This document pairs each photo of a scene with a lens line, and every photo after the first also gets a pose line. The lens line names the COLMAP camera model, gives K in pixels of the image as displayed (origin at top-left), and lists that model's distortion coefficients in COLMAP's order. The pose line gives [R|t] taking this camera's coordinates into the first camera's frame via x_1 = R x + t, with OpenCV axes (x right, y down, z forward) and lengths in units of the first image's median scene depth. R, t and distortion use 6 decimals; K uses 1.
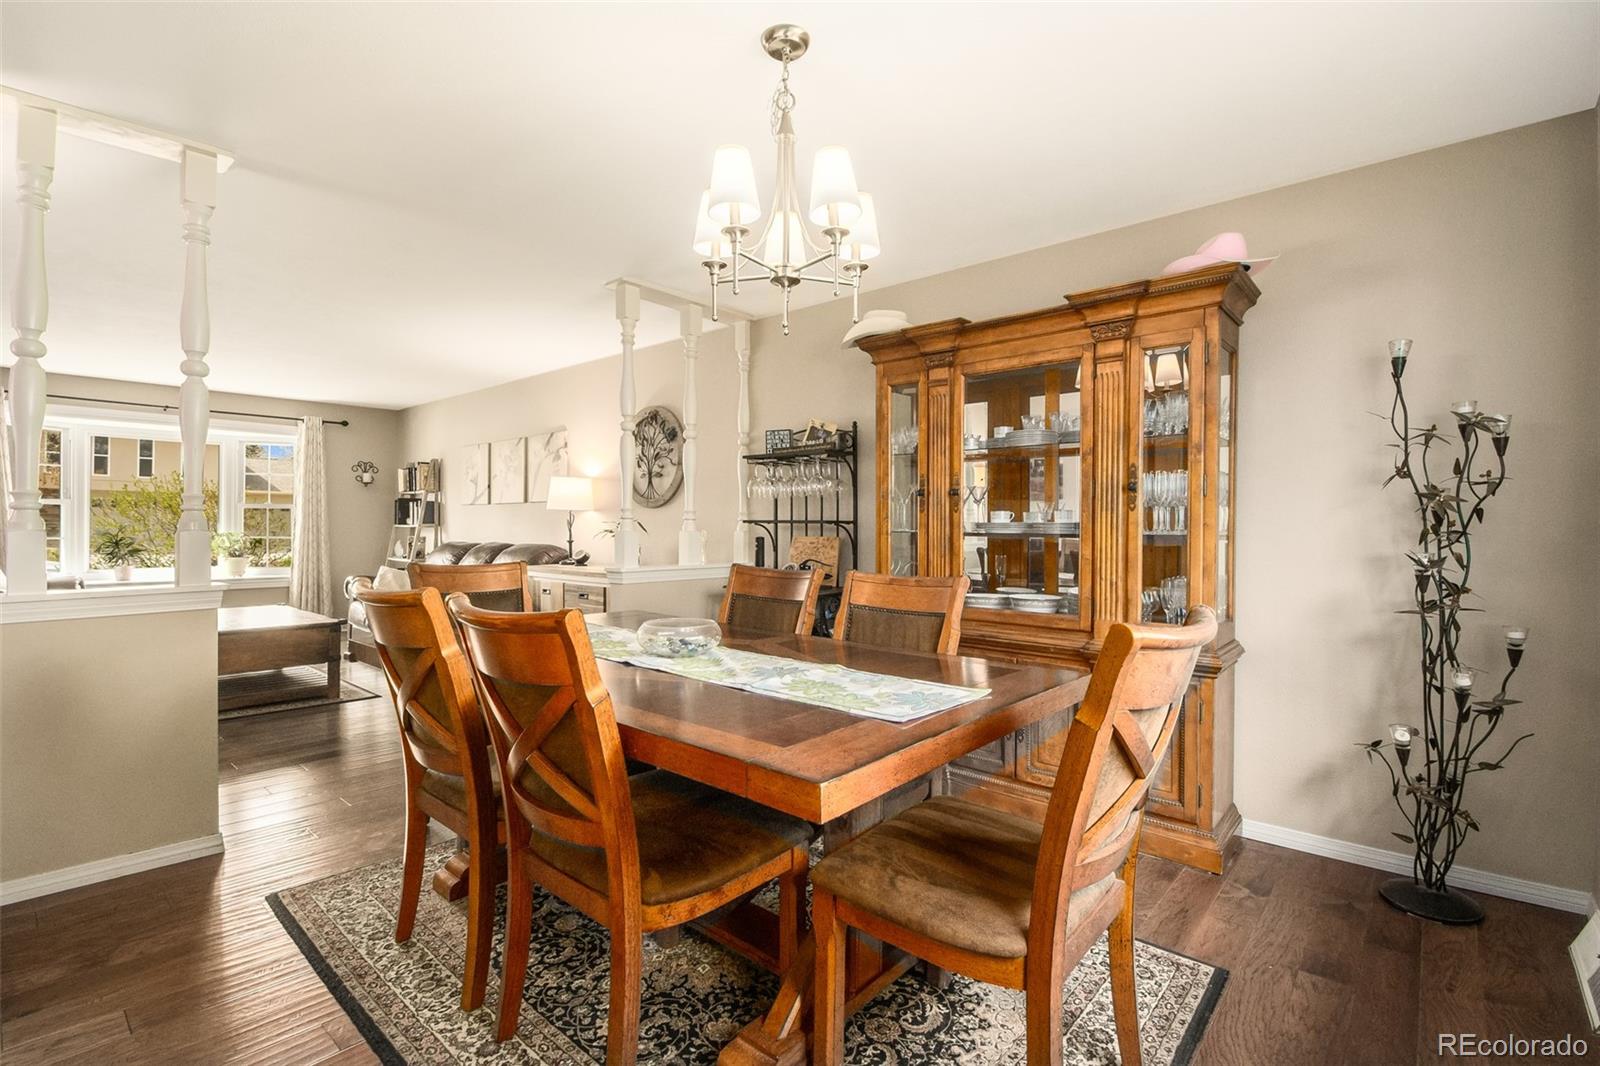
lens RADIAL K [[704.3, 0, 802.5], [0, 704.3, 531.3], [0, 0, 1]] dist [-0.005900, -0.007128]
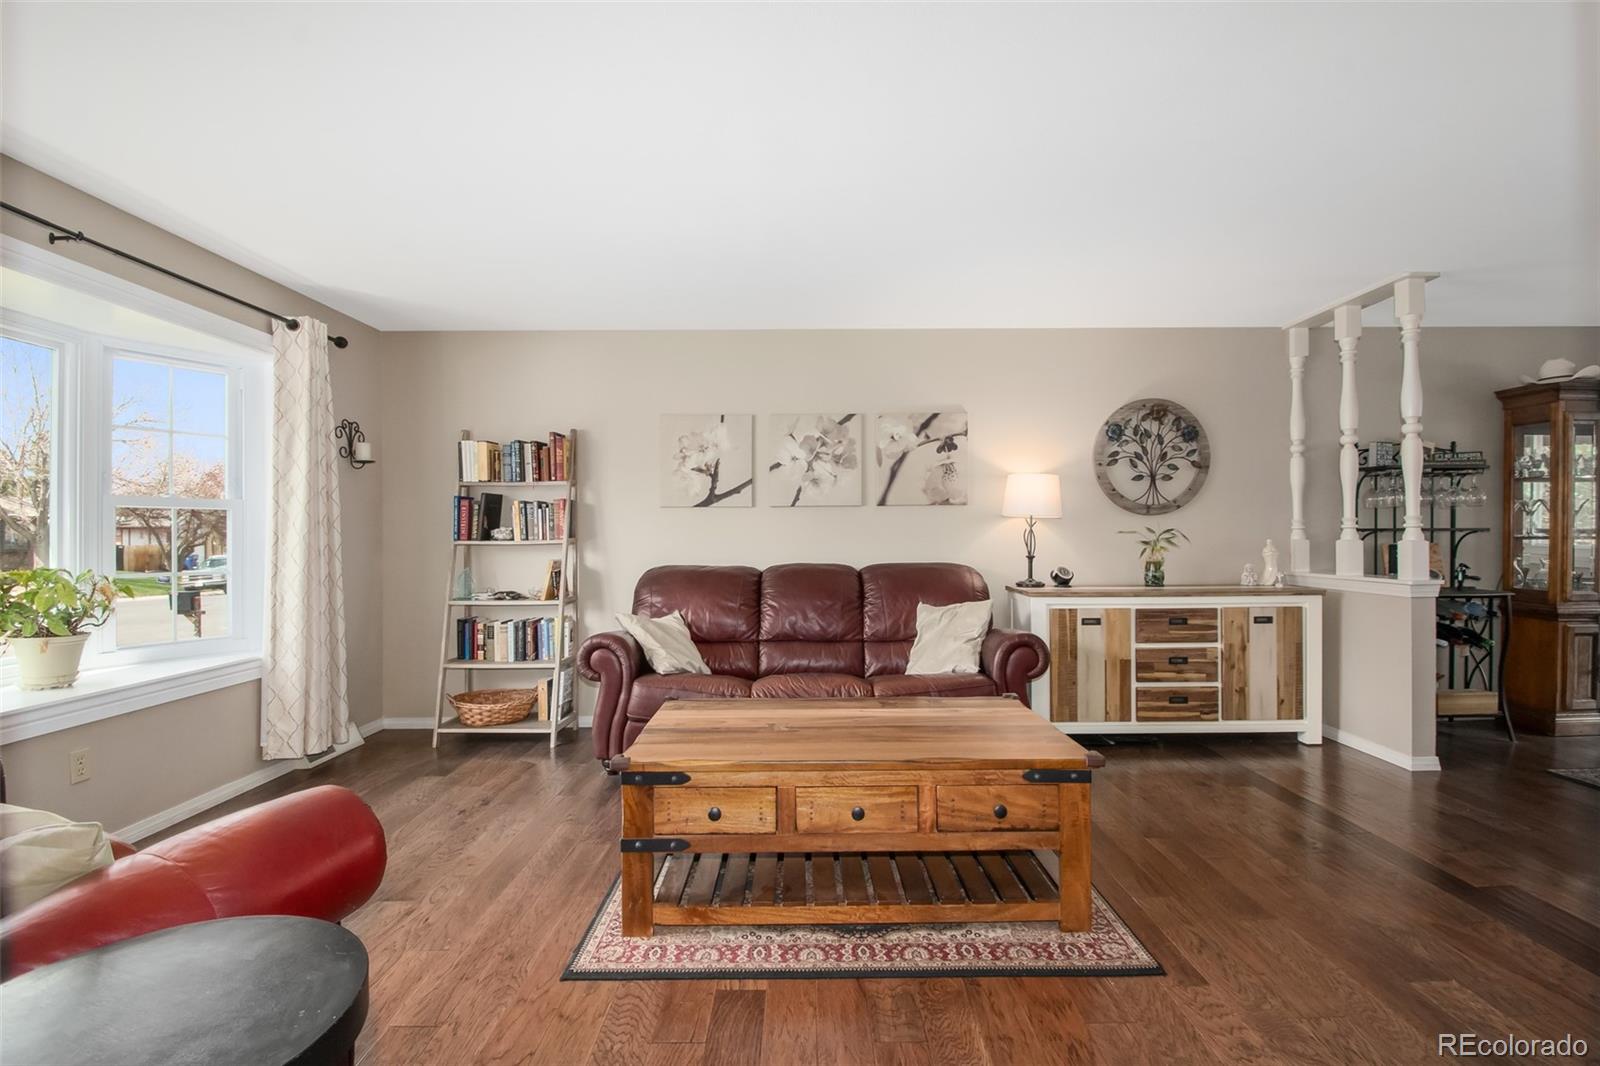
lens RADIAL K [[704.3, 0, 799.3], [0, 704.3, 534.9], [0, 0, 1]] dist [-0.005900, -0.007128]
pose [[0.773214, -0.014730, 0.633974, -1.123420], [0.016225, 0.999862, 0.003442, -0.018836], [-0.633938, 0.007625, 0.773347, 0.613721]]
